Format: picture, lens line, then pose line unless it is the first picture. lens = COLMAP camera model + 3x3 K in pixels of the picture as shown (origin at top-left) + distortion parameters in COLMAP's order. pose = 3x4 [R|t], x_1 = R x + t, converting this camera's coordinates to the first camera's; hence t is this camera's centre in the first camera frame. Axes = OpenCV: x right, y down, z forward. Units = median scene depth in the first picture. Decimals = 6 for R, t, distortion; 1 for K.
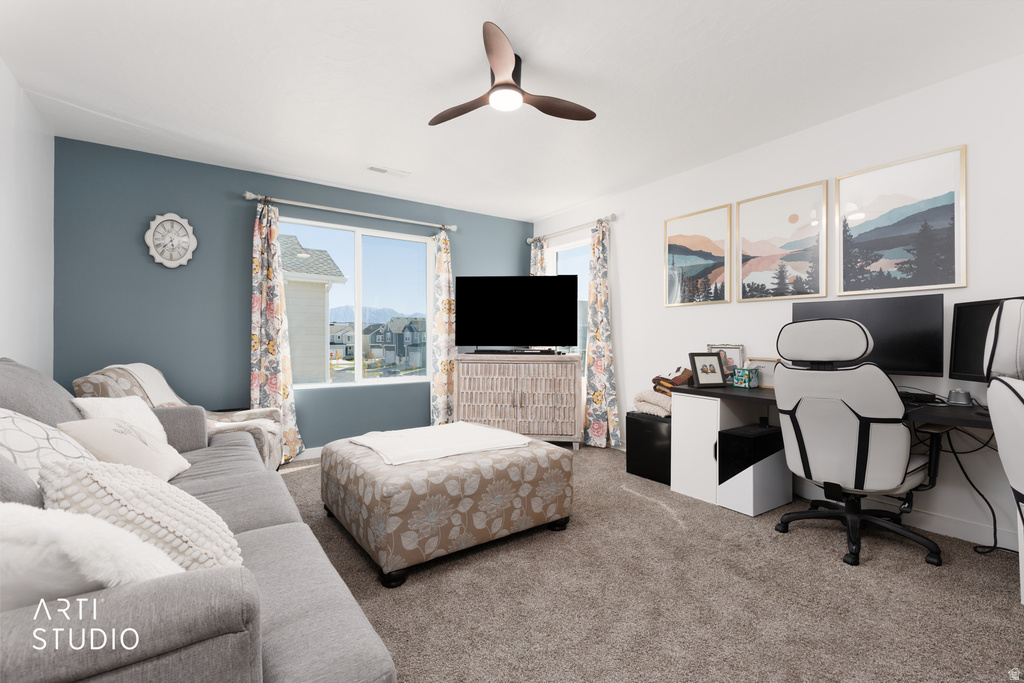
lens RADIAL K [[454.6, 0, 517.3], [0, 454.6, 340.2], [0, 0, 1]] dist [0.000837, 0.000086]
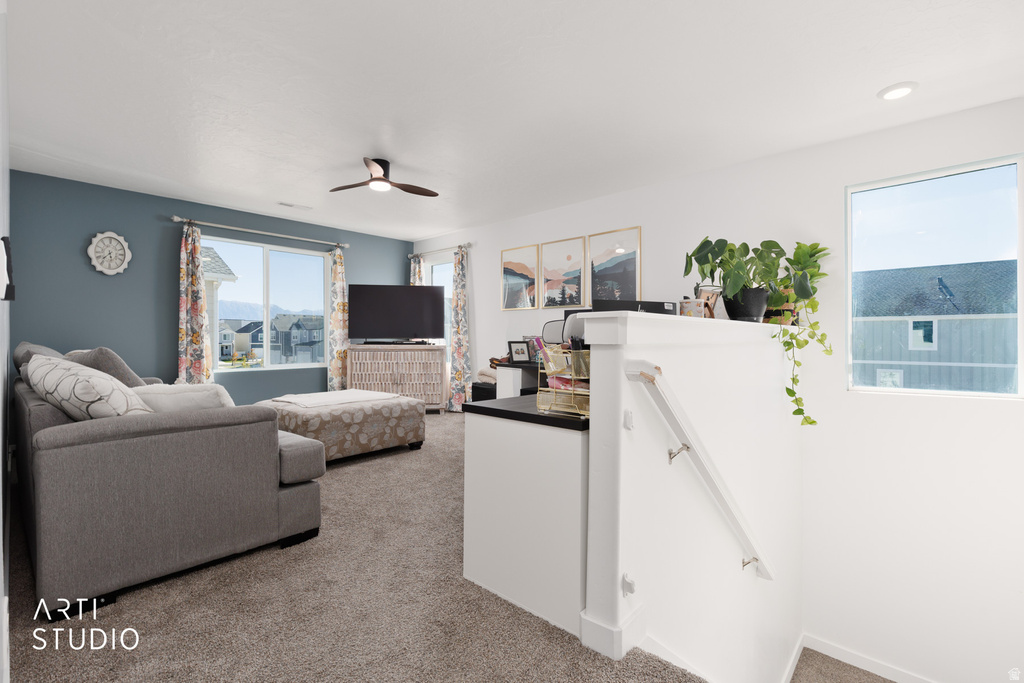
lens RADIAL K [[454.6, 0, 517.3], [0, 454.6, 340.2], [0, 0, 1]] dist [0.000837, 0.000086]
pose [[0.976348, -0.001387, 0.216203, 0.064063], [0.000657, 0.999994, 0.003447, 0.016588], [-0.216206, -0.003223, 0.976342, -0.443270]]
